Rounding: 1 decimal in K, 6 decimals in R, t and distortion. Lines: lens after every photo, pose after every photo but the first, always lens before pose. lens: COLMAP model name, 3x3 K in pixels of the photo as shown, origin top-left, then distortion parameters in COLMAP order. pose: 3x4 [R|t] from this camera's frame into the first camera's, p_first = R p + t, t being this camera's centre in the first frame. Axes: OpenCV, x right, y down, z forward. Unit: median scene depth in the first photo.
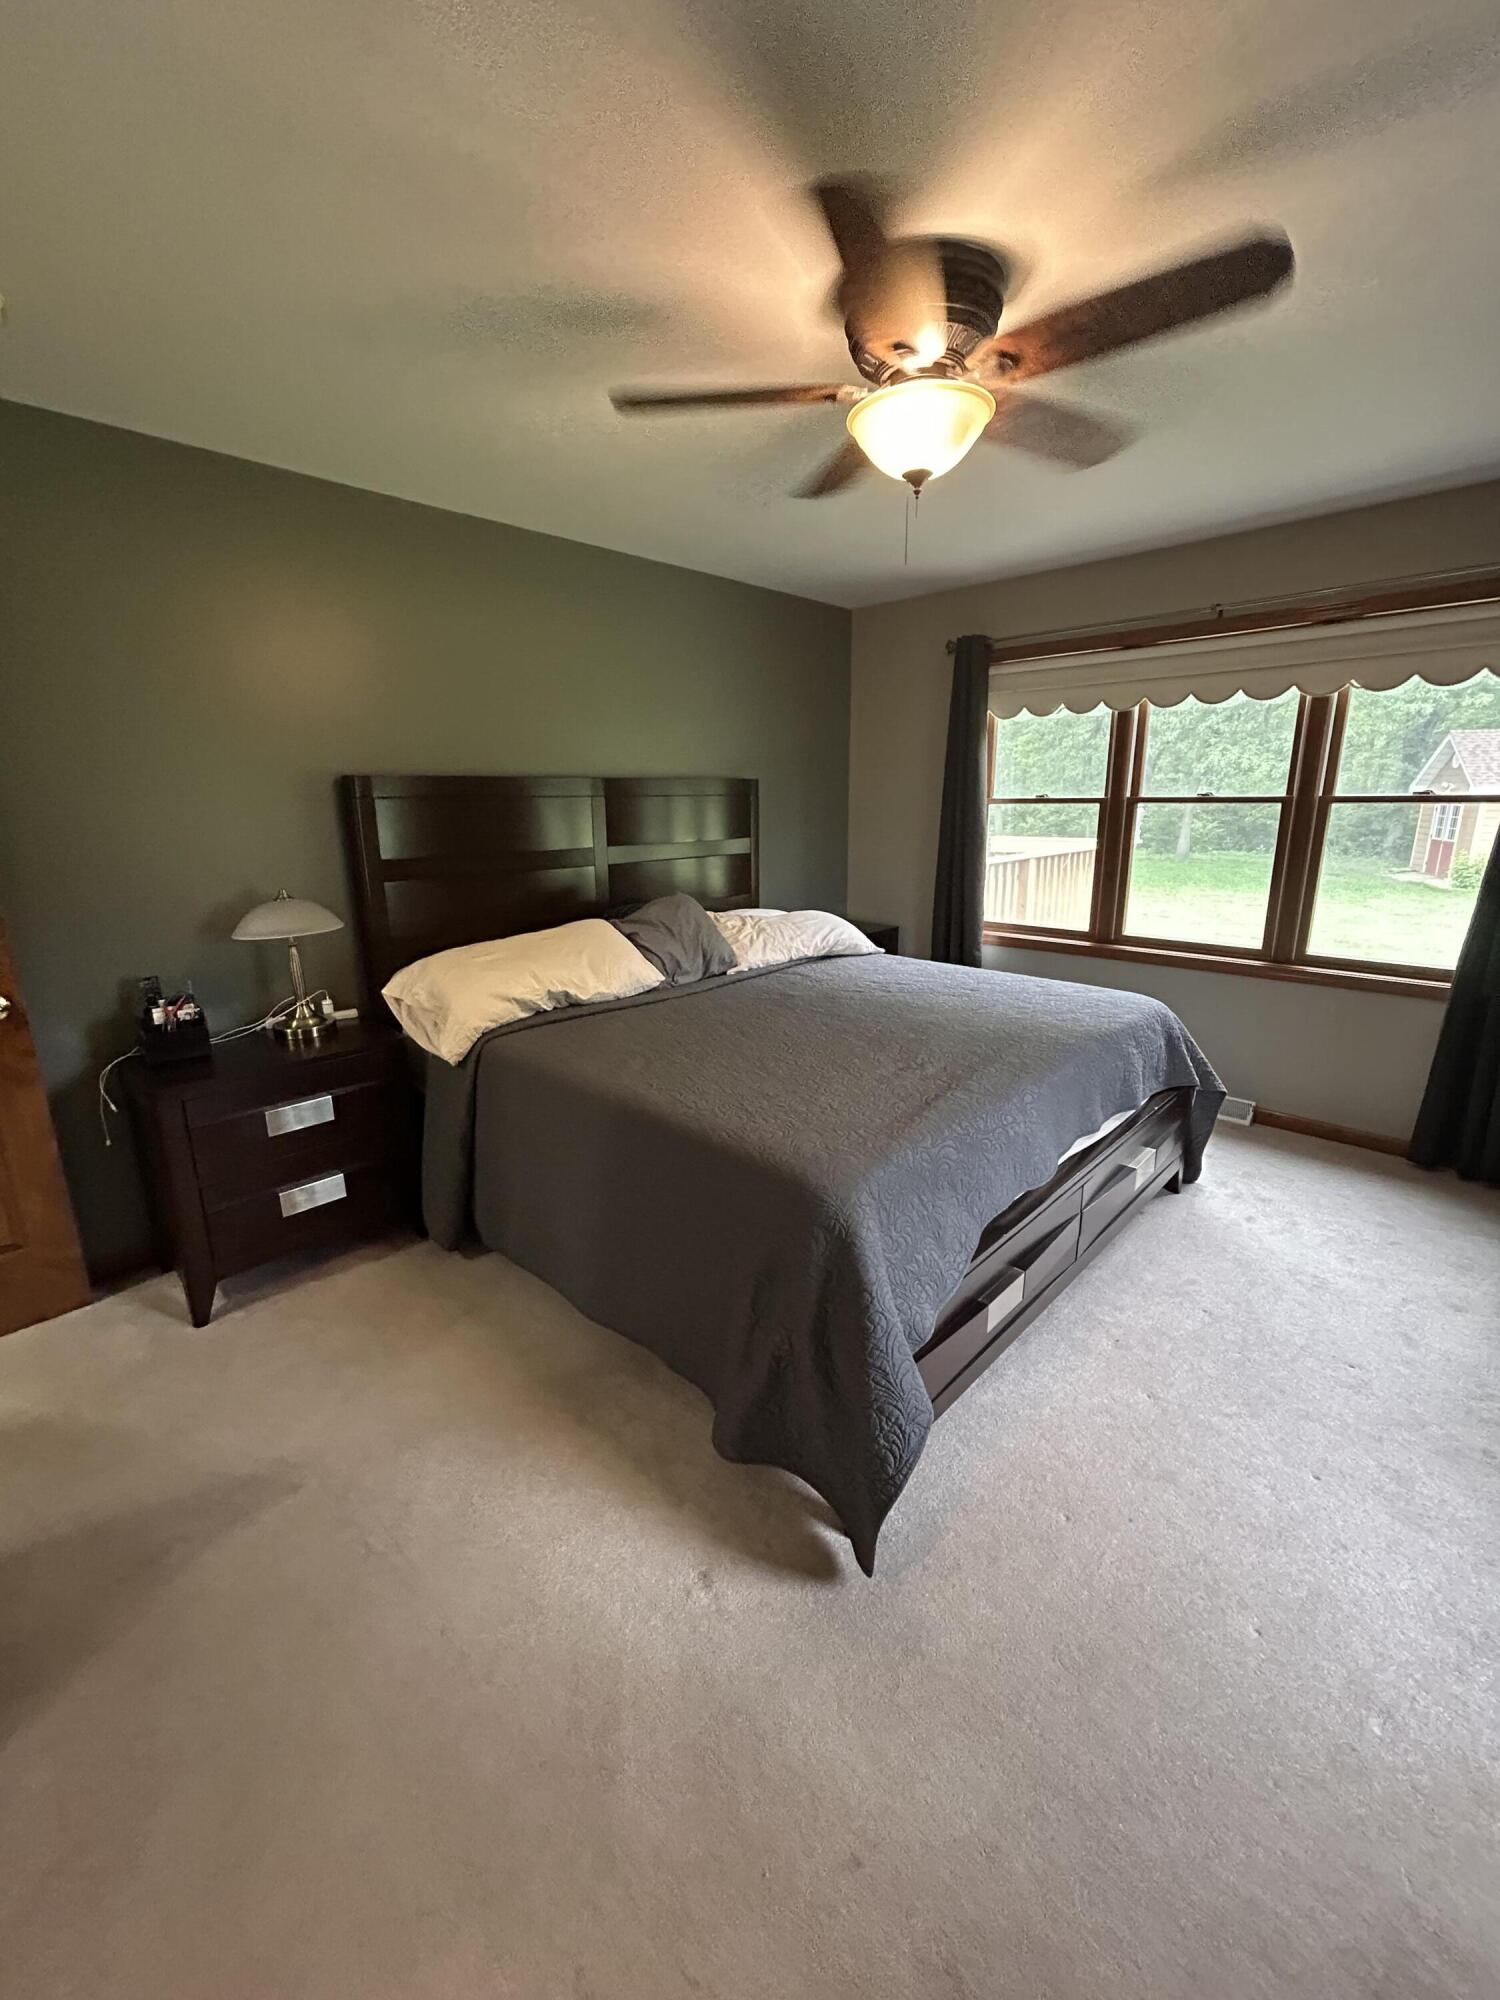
lens RADIAL K [[811.9, 0, 750.0], [0, 811.9, 1000.0], [0, 0, 1]] dist [0.000611, 0.000144]
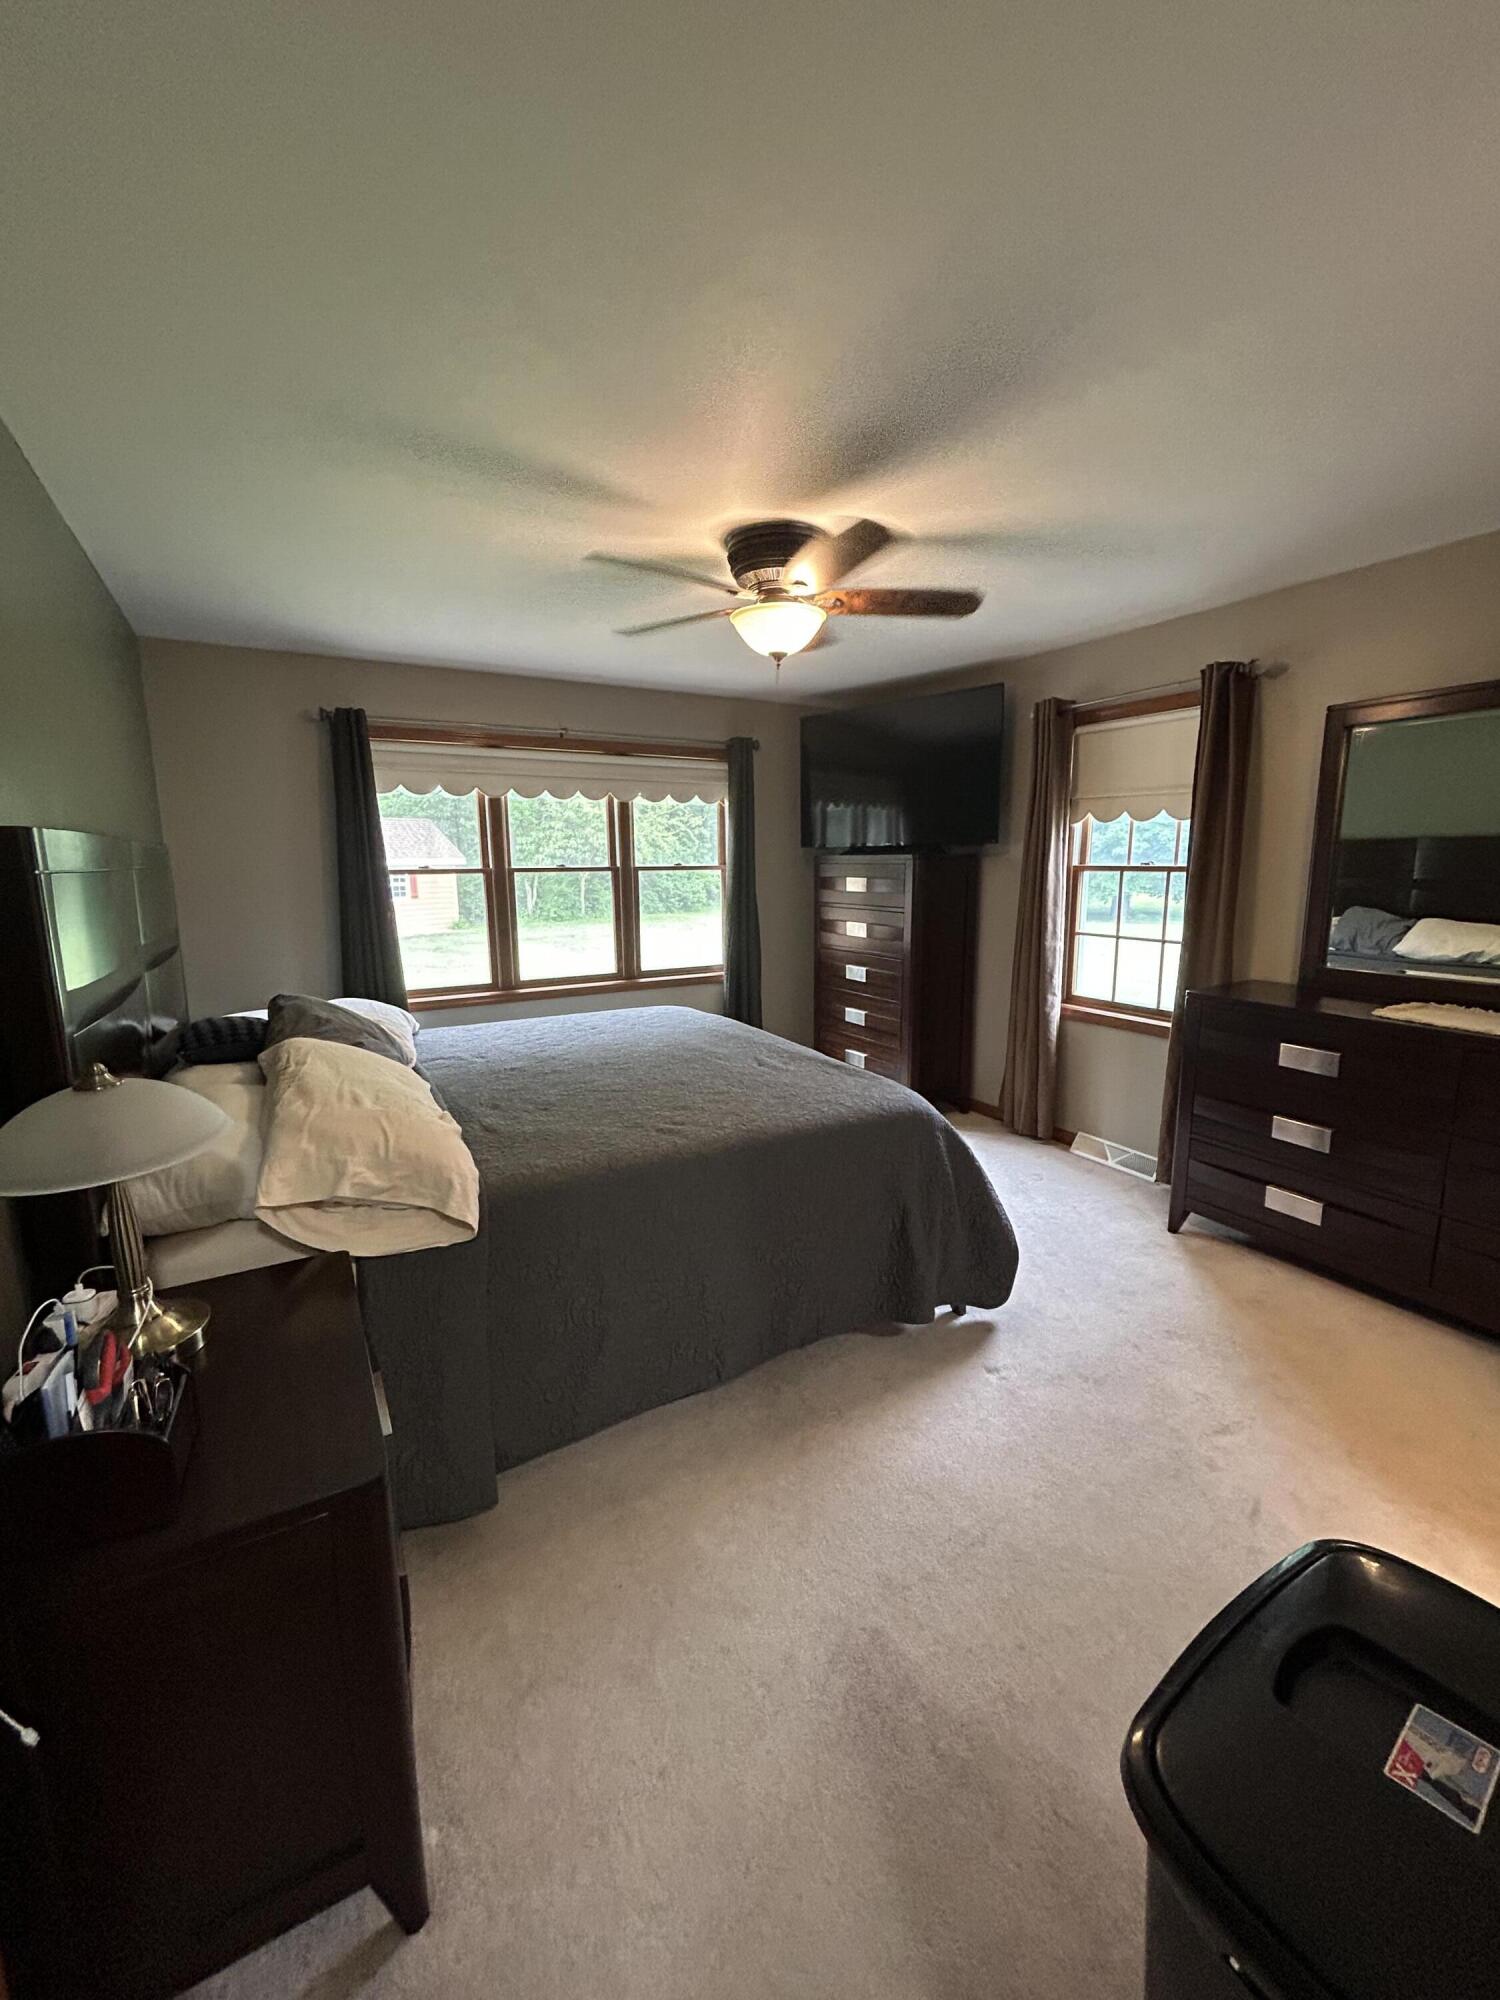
lens RADIAL K [[811.9, 0, 750.0], [0, 811.9, 1000.0], [0, 0, 1]] dist [0.000611, 0.000144]
pose [[0.278532, -0.159761, 0.947046, -0.670070], [0.239881, 0.966388, 0.092473, -0.092607], [-0.929988, 0.201422, 0.307493, 0.363101]]
